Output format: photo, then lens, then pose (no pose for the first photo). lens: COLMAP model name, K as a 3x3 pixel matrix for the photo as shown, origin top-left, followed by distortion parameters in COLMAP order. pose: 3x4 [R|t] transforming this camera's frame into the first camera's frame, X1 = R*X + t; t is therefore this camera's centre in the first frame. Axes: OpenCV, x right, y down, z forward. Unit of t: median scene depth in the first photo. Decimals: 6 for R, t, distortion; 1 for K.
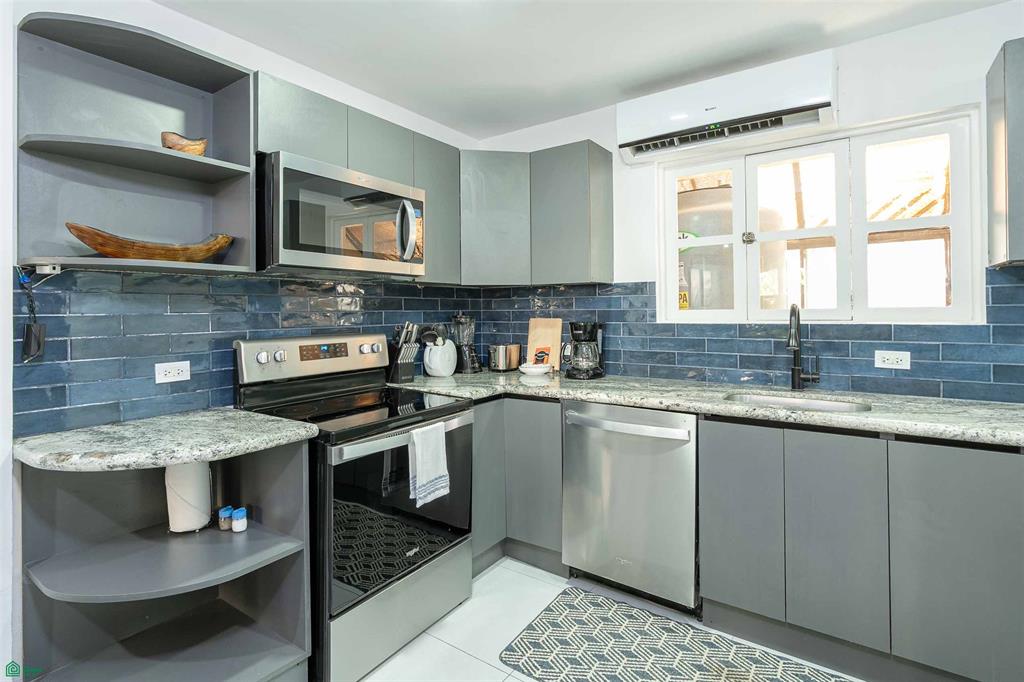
lens RADIAL K [[500.8, 0, 487.8], [0, 500.8, 310.5], [0, 0, 1]] dist [-0.006934, 0.002920]
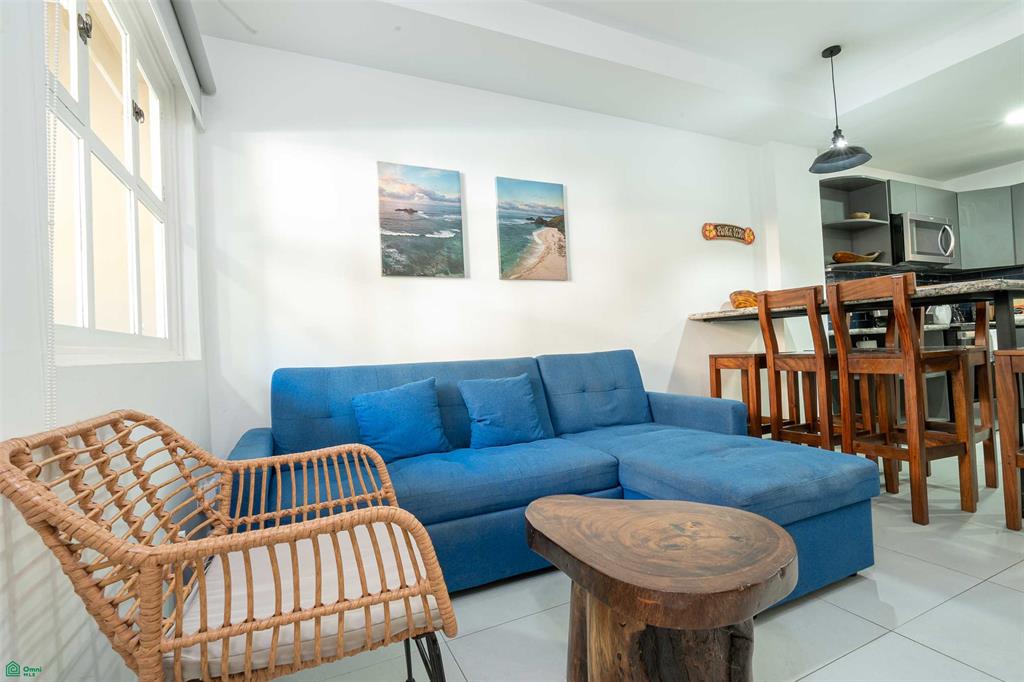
lens RADIAL K [[458.1, 0, 508.1], [0, 458.1, 336.7], [0, 0, 1]] dist [-0.005343, -0.000373]
pose [[0.879788, -0.037883, -0.473855, -0.849656], [0.039013, 0.999211, -0.007449, 0.160700], [0.473763, -0.011933, 0.880571, -1.396337]]
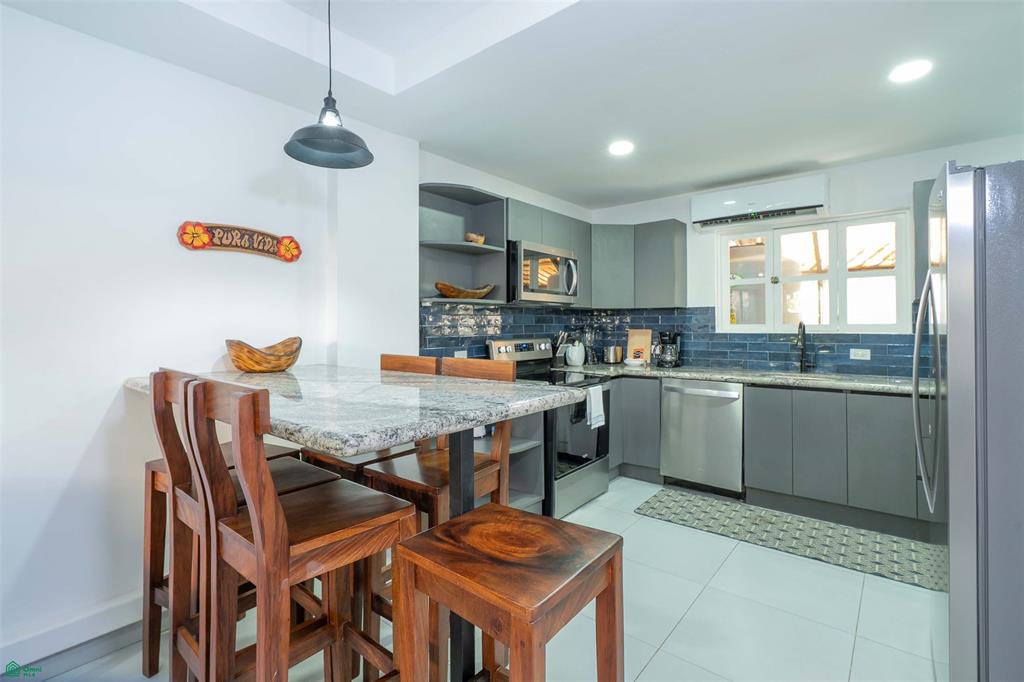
lens RADIAL K [[477.7, 0, 505.5], [0, 477.7, 324.0], [0, 0, 1]] dist [-0.004720, -0.000481]
pose [[0.998785, 0.004631, -0.049056, -0.309009], [-0.004621, 0.999989, 0.000316, 0.000034], [0.049057, -0.000089, 0.998796, -0.660314]]
